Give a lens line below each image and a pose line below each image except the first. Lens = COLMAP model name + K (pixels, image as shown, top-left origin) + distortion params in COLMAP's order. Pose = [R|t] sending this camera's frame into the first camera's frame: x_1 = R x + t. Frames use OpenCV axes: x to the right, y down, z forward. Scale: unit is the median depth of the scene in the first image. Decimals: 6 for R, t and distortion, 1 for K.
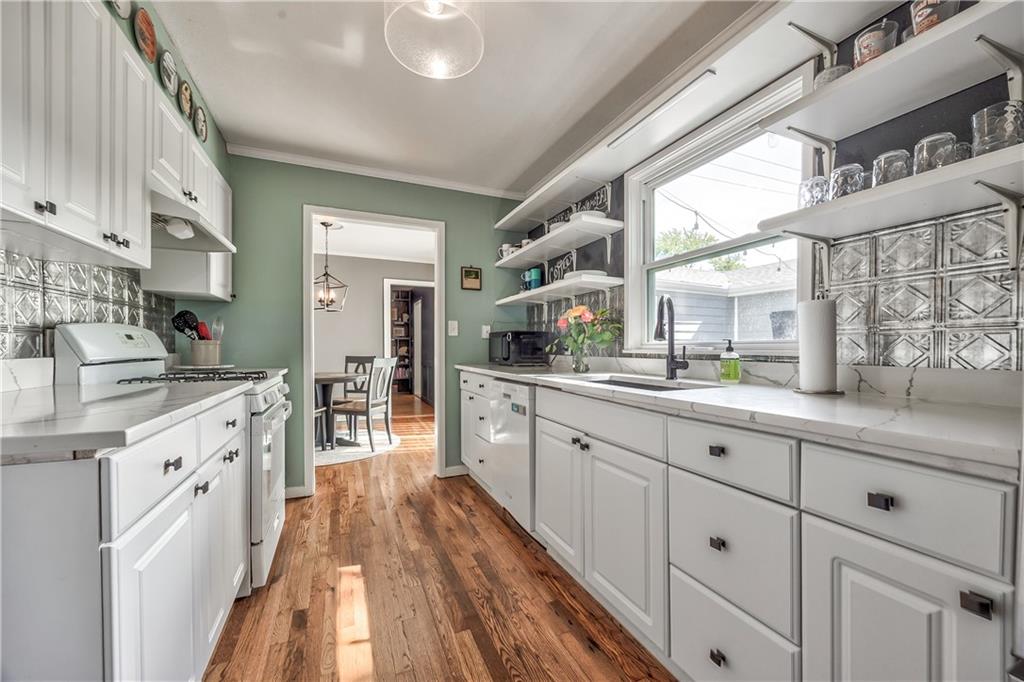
lens RADIAL K [[403.8, 0, 514.8], [0, 403.8, 340.8], [0, 0, 1]] dist [-0.000296, -0.000194]
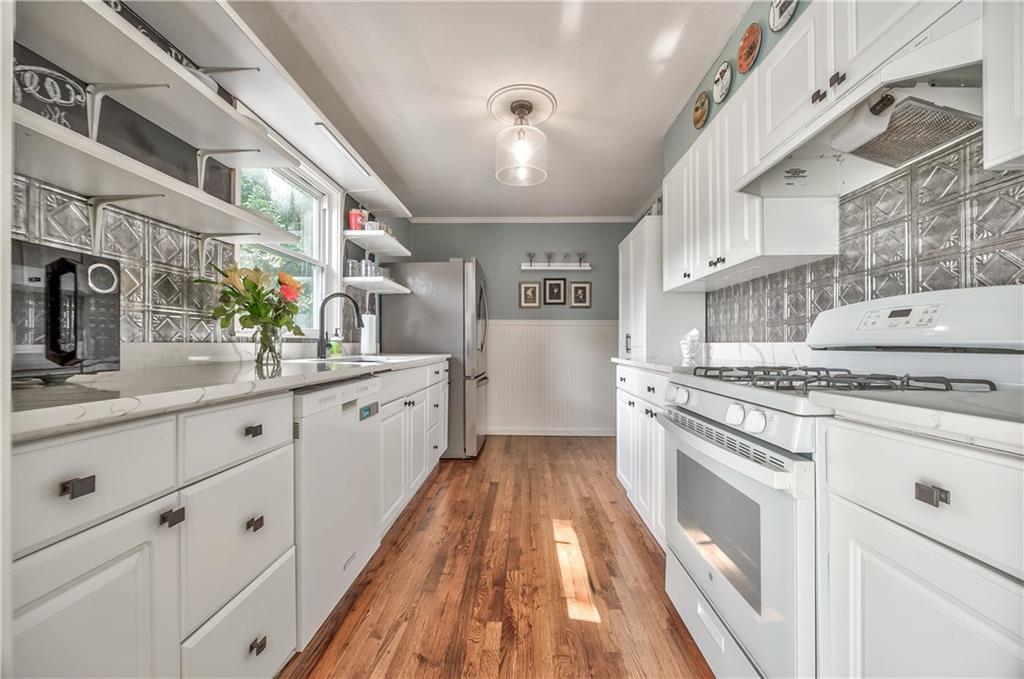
lens RADIAL K [[395.3, 0, 509.8], [0, 395.3, 342.9], [0, 0, 1]] dist [-0.001648, -0.000035]
pose [[-0.901239, -0.004708, 0.433297, -0.654793], [-0.010275, 0.999892, -0.010507, 0.055201], [-0.433201, -0.013922, -0.901190, 1.880054]]
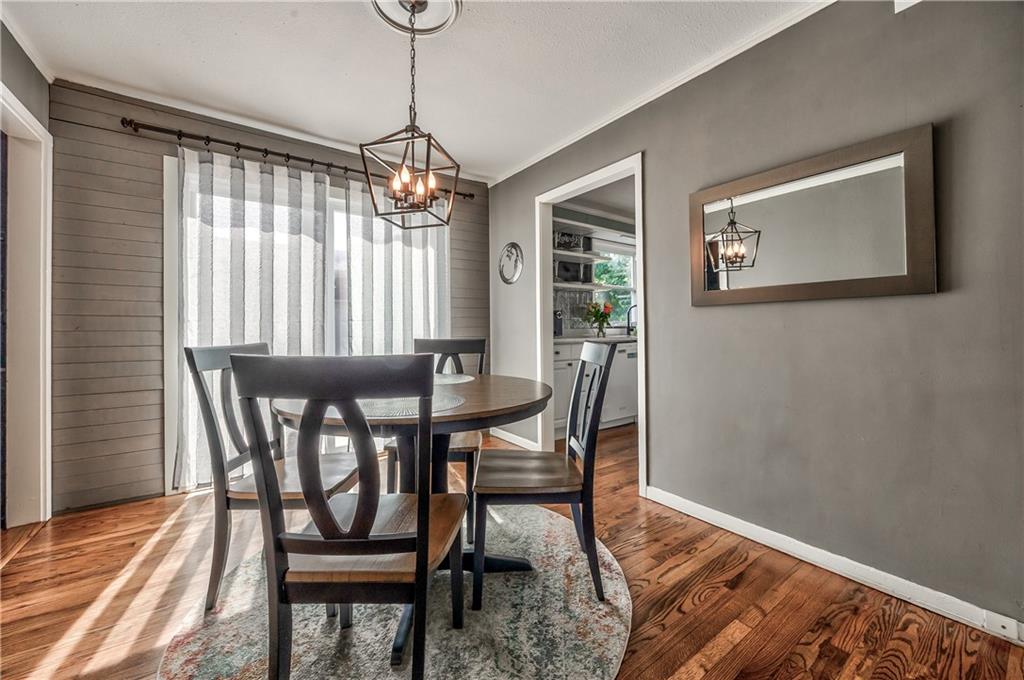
lens RADIAL K [[392.6, 0, 514.4], [0, 392.6, 340.5], [0, 0, 1]] dist [-0.001917, -0.000305]
pose [[-0.222969, -0.032593, 0.974280, -2.018128], [-0.007400, 0.999469, 0.031742, 0.051004], [-0.974797, -0.000133, -0.223092, 2.373780]]
